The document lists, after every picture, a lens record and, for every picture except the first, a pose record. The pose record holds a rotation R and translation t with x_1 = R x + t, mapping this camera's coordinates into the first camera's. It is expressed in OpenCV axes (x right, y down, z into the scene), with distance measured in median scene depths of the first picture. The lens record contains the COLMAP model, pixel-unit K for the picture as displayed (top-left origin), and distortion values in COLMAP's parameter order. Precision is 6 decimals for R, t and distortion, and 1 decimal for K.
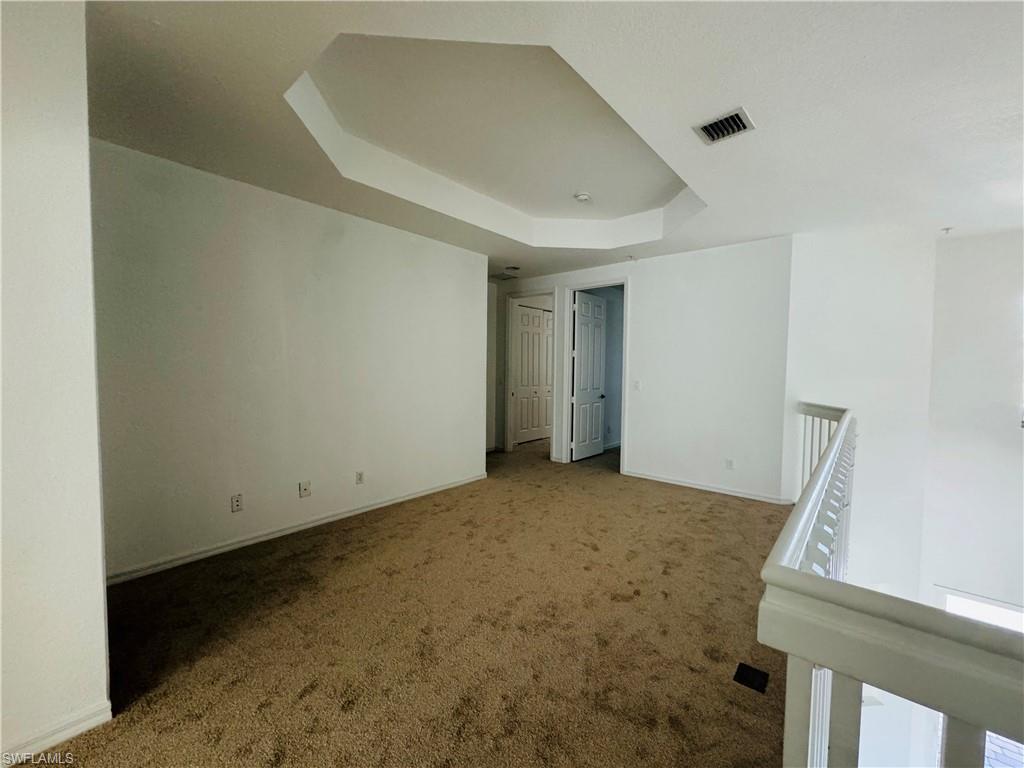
lens RADIAL K [[408.7, 0, 512.0], [0, 408.7, 384.0], [0, 0, 1]] dist [-0.005974, 0.000177]
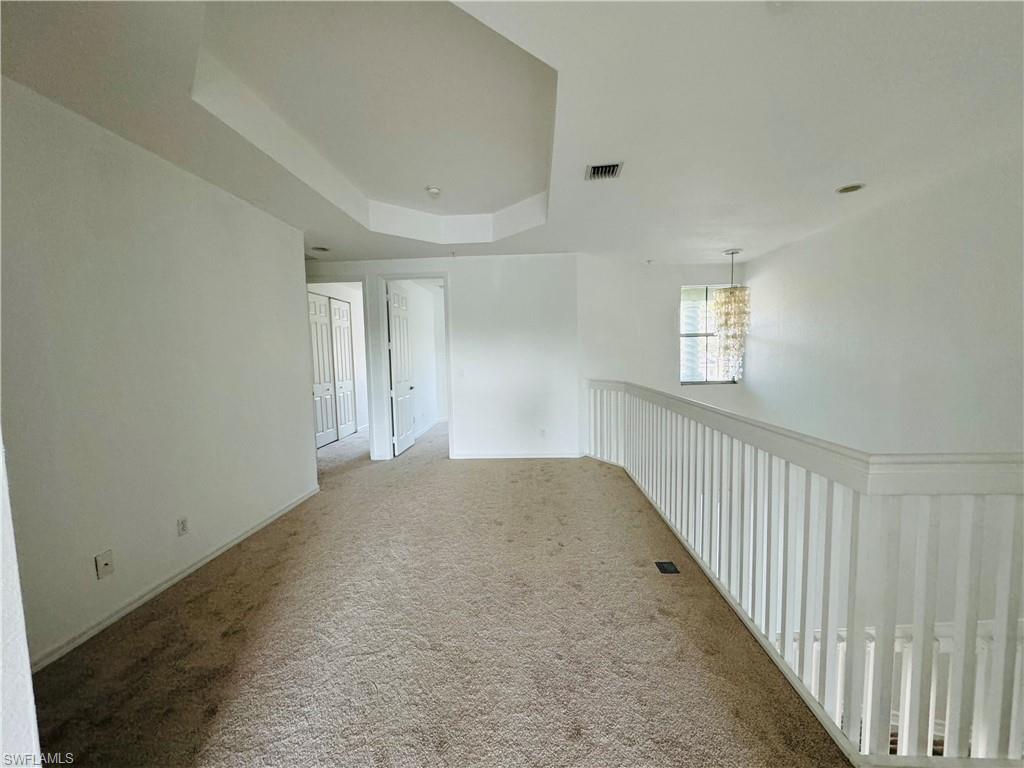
lens RADIAL K [[408.7, 0, 512.0], [0, 408.7, 384.0], [0, 0, 1]] dist [-0.005974, 0.000177]
pose [[0.789365, -0.074911, 0.609337, -0.323491], [0.060488, 0.997188, 0.044234, -0.014391], [-0.610937, 0.001941, 0.791677, 0.084857]]
